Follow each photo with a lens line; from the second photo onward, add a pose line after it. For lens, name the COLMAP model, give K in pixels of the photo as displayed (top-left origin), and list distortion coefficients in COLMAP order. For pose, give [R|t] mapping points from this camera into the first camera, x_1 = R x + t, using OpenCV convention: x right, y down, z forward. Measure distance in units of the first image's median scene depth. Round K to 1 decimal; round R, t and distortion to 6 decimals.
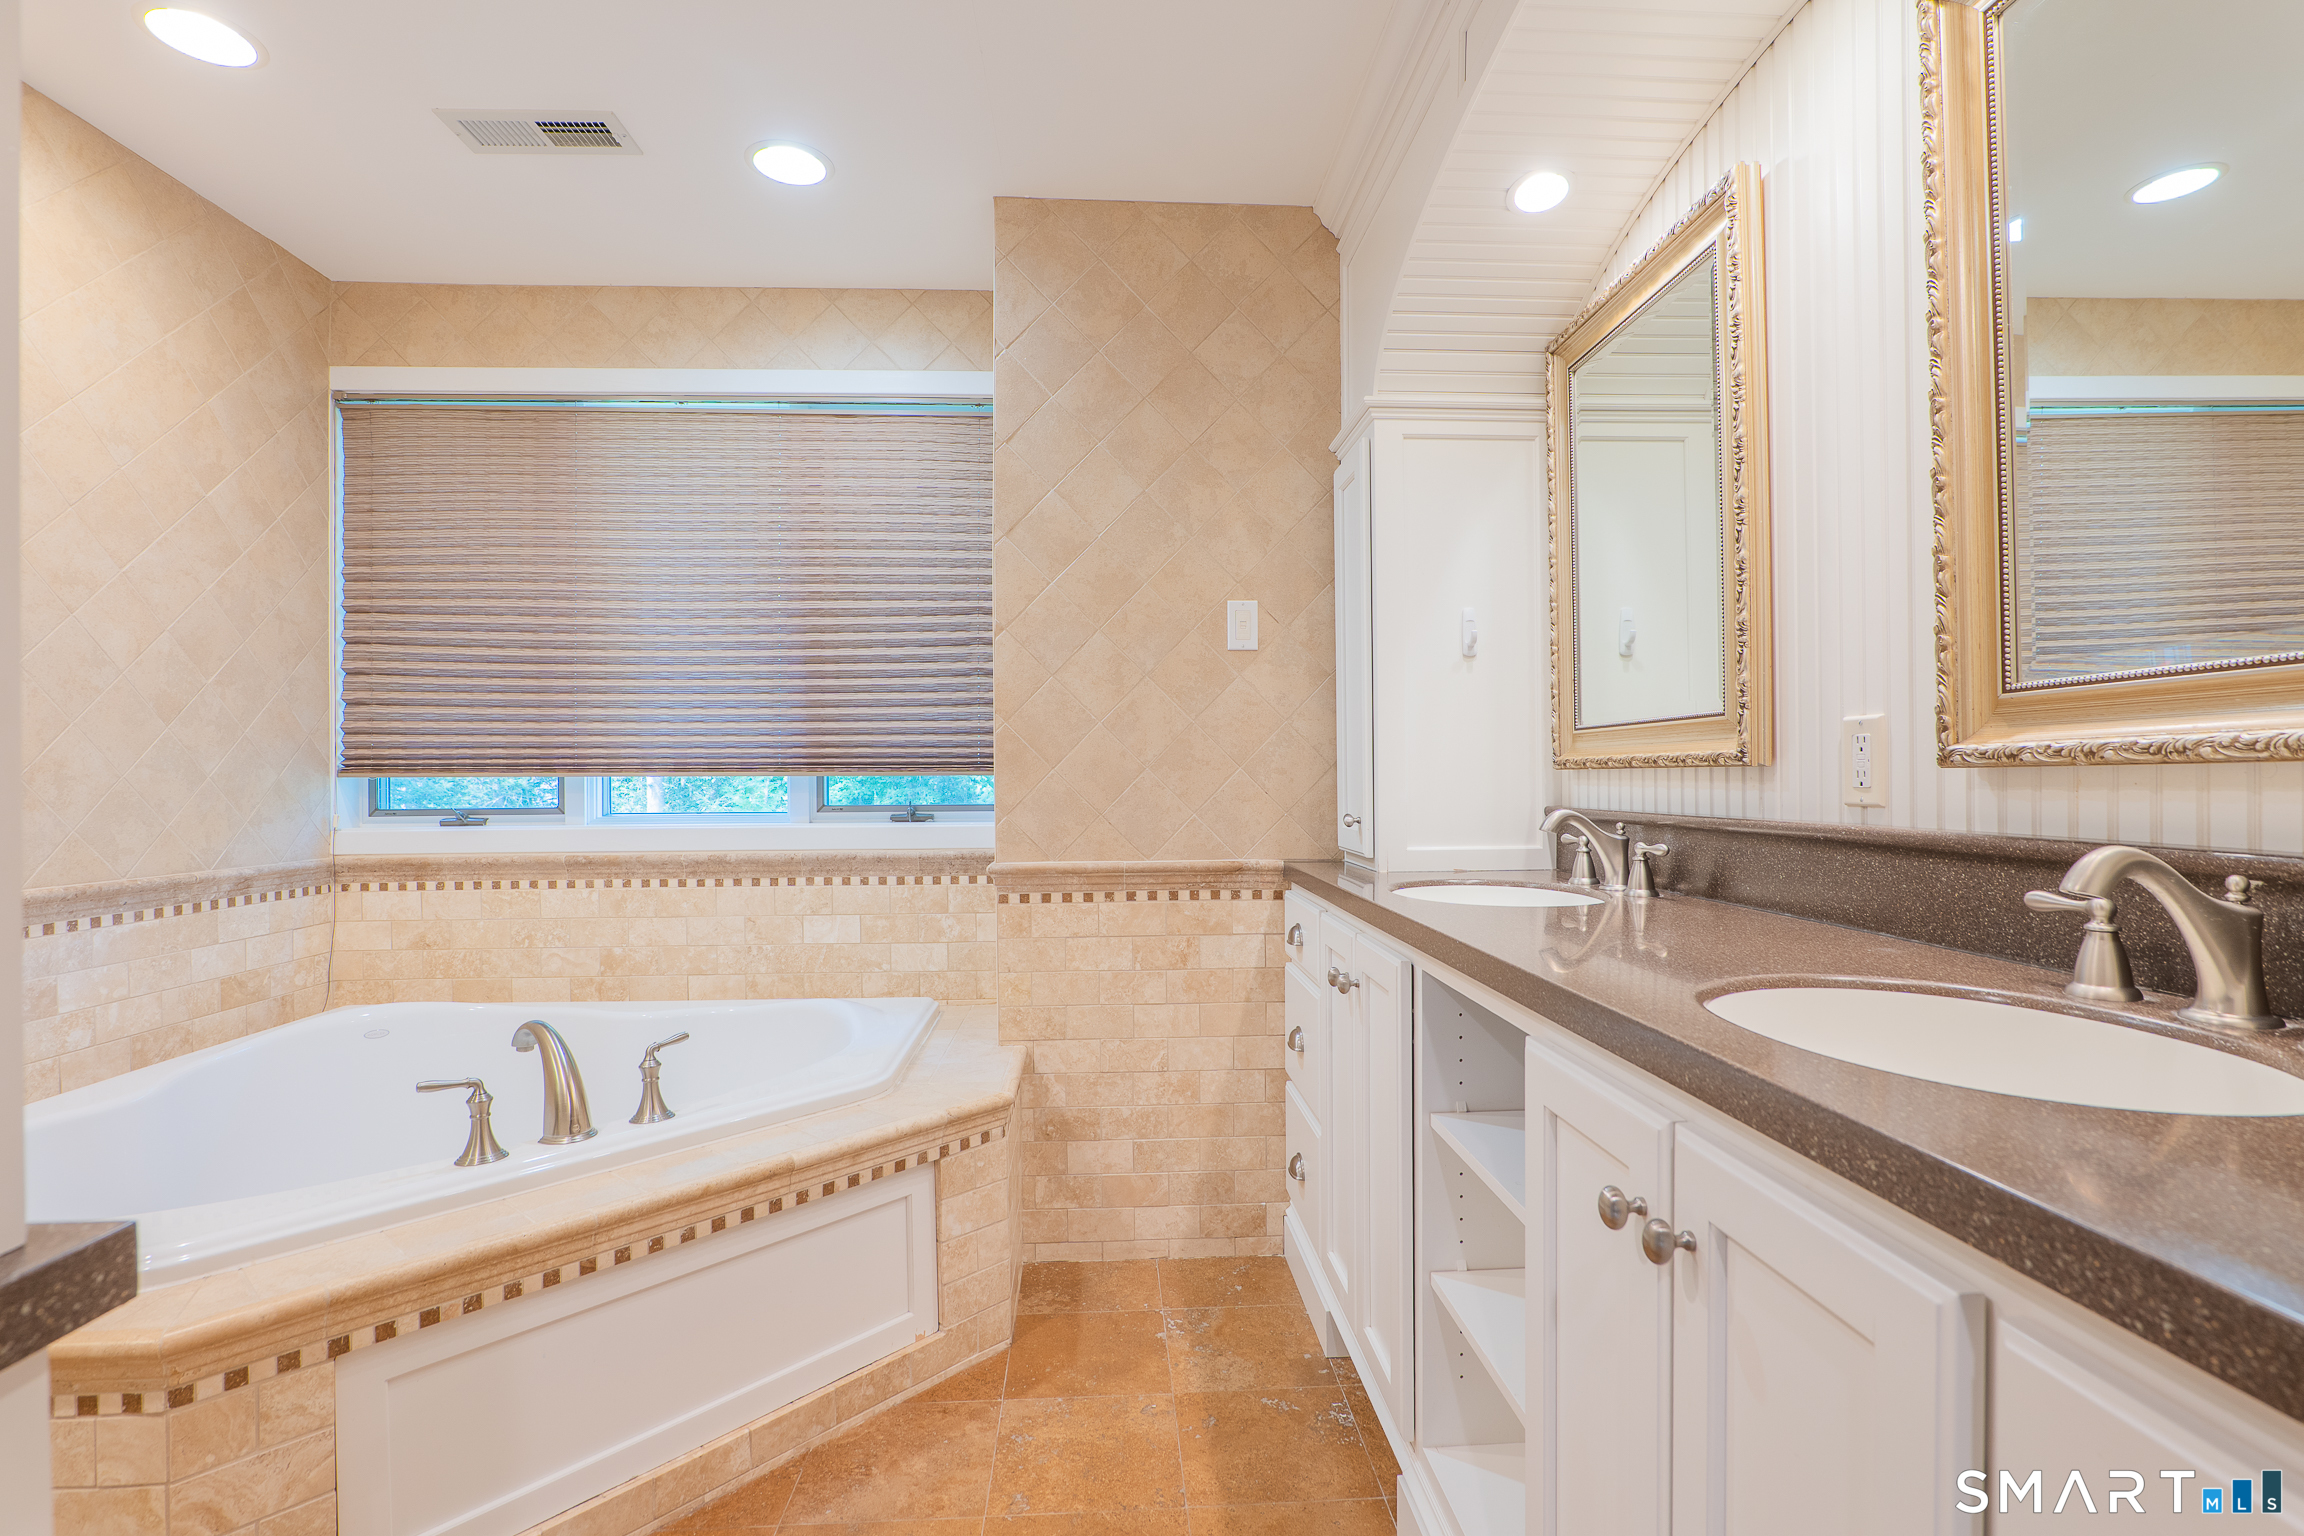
lens RADIAL K [[1074.9, 0, 1159.6], [0, 1074.9, 777.1], [0, 0, 1]] dist [-0.023364, 0.007776]
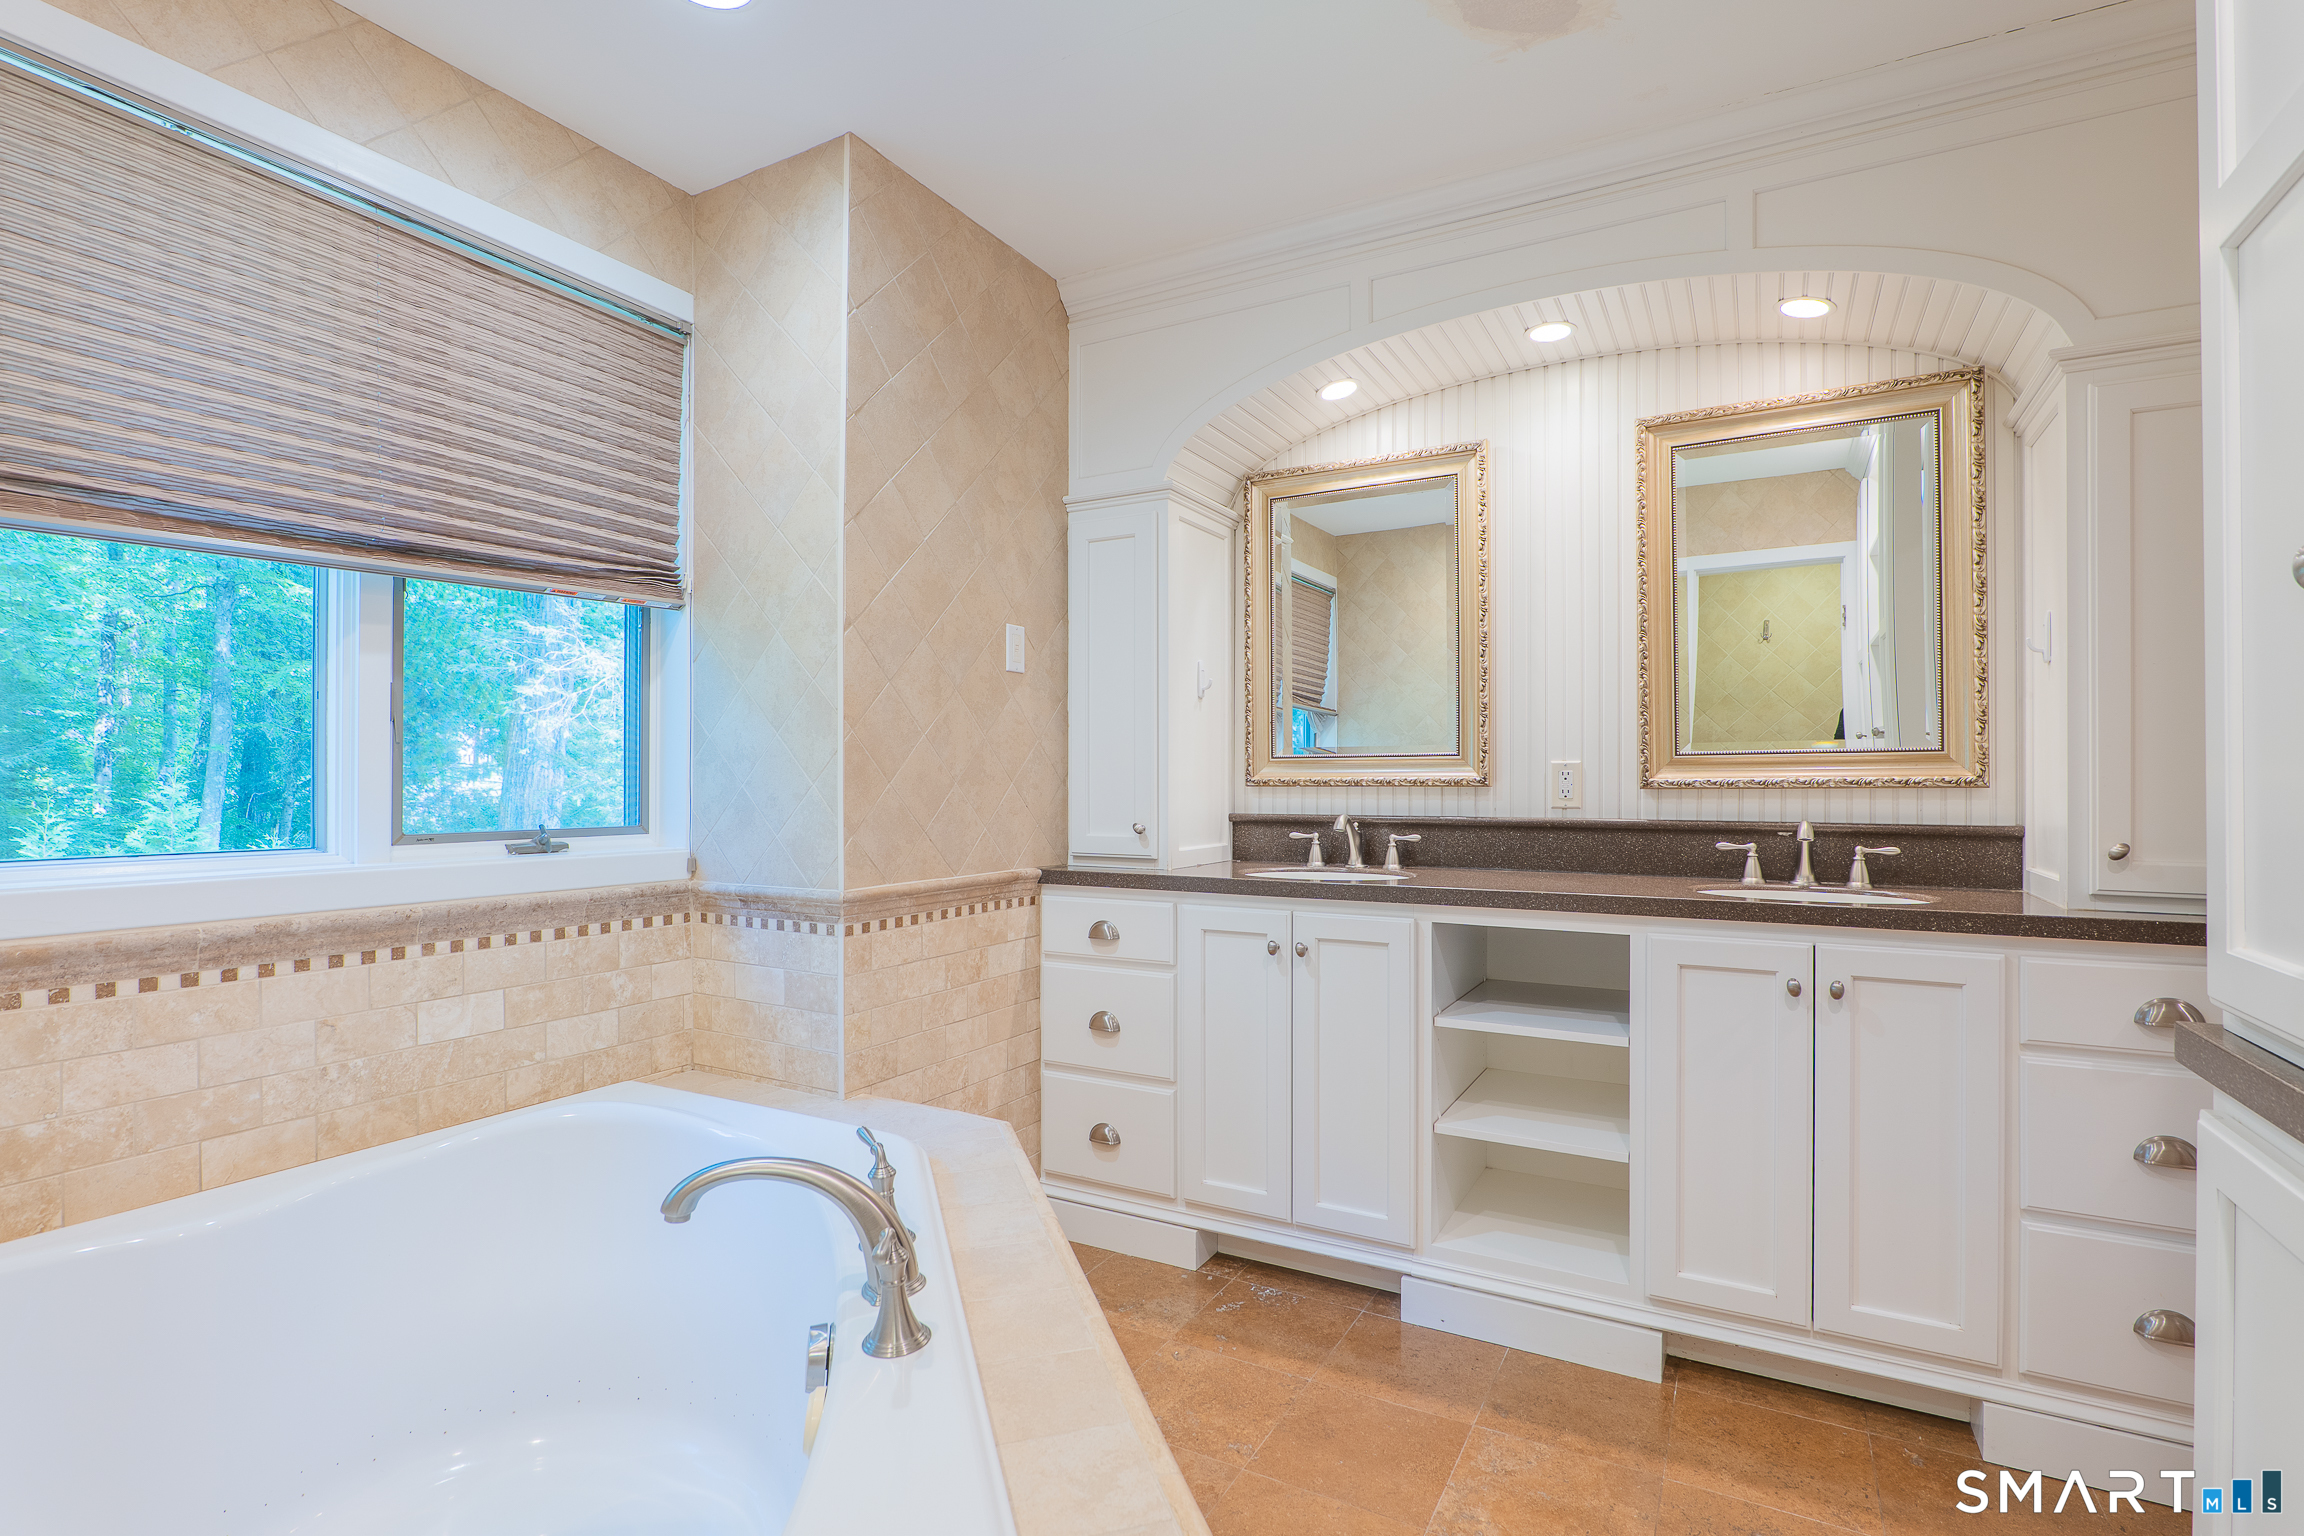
lens RADIAL K [[1074.9, 0, 1159.6], [0, 1074.9, 777.1], [0, 0, 1]] dist [-0.023364, 0.007776]
pose [[0.540792, 0.010357, 0.841093, -0.734369], [-0.002346, 0.999939, -0.010804, -0.003421], [-0.841153, 0.003870, 0.540783, 0.306755]]
